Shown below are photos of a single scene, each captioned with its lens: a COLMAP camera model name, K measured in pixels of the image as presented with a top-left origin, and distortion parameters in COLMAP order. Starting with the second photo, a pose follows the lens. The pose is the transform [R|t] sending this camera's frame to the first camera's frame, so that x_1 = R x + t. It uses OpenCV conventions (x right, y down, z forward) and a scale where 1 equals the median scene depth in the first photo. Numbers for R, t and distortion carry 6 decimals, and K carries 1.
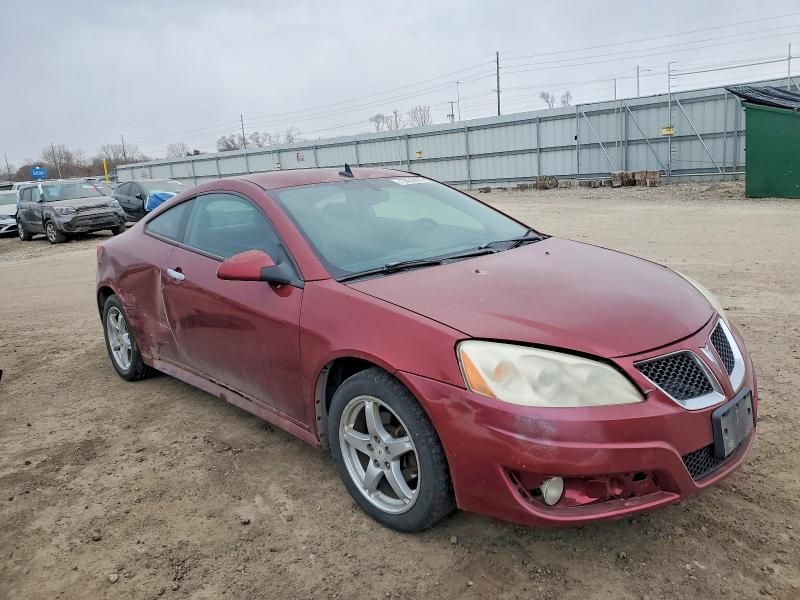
lens RADIAL K [[627.7, 0, 401.3], [0, 627.7, 288.3], [0, 0, 1]] dist [-0.003312, -0.000417]
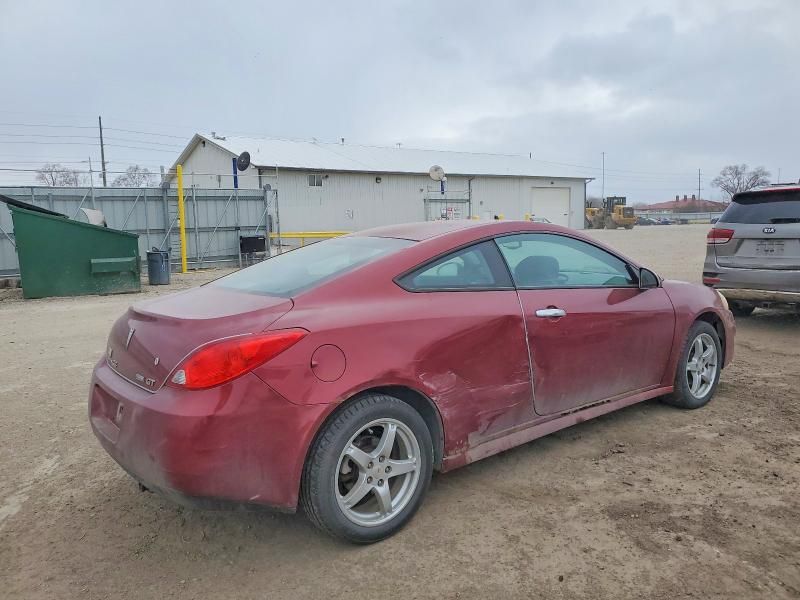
lens RADIAL K [[638.0, 0, 400.0], [0, 638.0, 300.0], [0, 0, 1]] dist [-0.003409, -0.005177]
pose [[0.099843, -0.059321, 0.993233, -1.197769], [0.238554, 0.970534, 0.033985, -0.114303], [-0.965983, 0.233547, 0.111052, 0.988343]]
